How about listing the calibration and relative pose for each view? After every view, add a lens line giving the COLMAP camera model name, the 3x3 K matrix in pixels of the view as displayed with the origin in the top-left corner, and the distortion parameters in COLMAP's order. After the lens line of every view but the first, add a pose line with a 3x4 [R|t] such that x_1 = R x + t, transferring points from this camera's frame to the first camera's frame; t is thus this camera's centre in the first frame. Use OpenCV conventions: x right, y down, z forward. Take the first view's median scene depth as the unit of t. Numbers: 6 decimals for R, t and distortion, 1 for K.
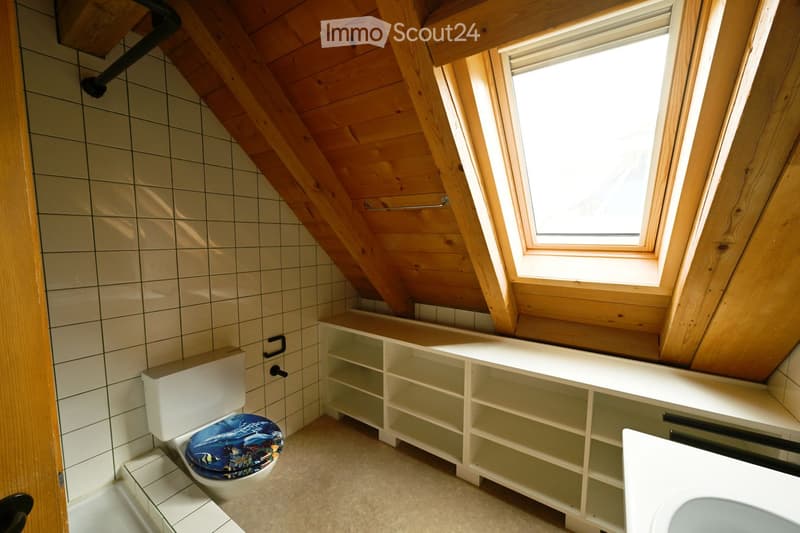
lens RADIAL K [[317.2, 0, 400.0], [0, 317.2, 266.5], [0, 0, 1]] dist [0.000452, 0.000036]
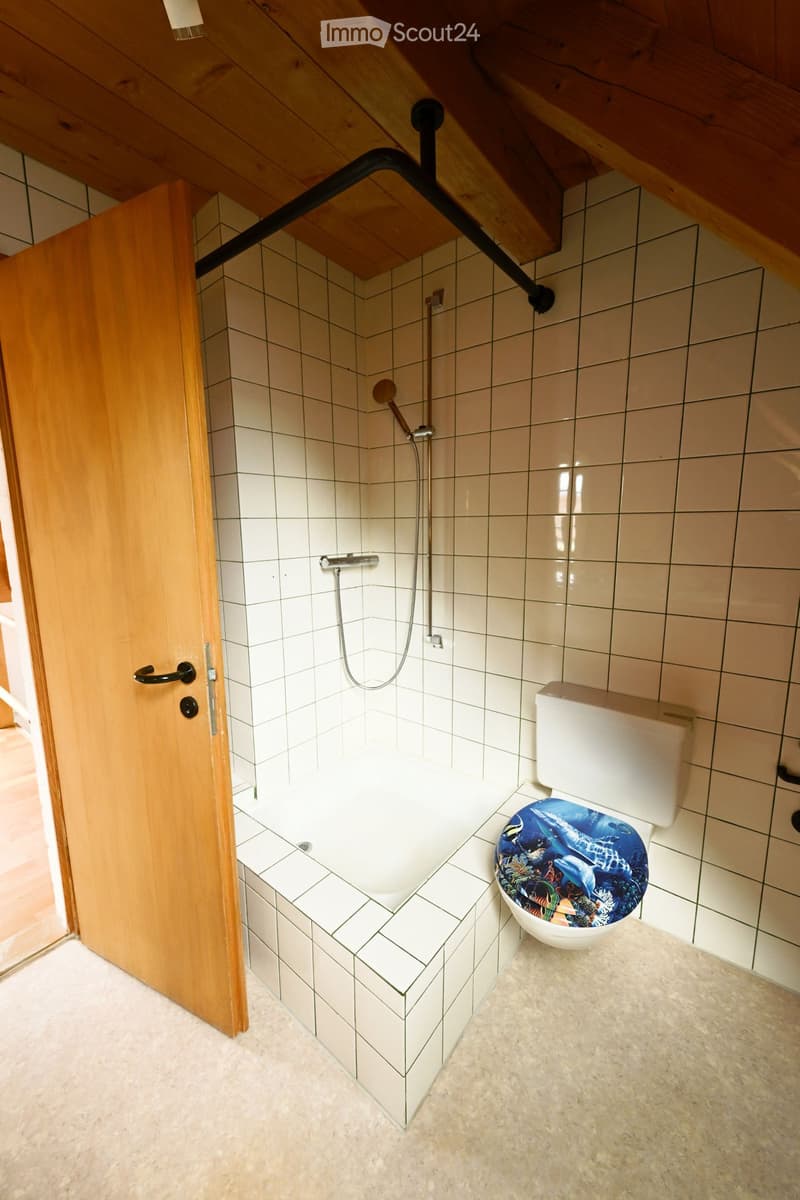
lens RADIAL K [[470.4, 0, 400.0], [0, 470.4, 600.0], [0, 0, 1]] dist [-0.002238, -0.000024]
pose [[-0.083962, 0.155218, -0.984306, 0.194191], [-0.091092, 0.982462, 0.162697, 0.000286], [0.992297, 0.103322, -0.068350, 0.514749]]
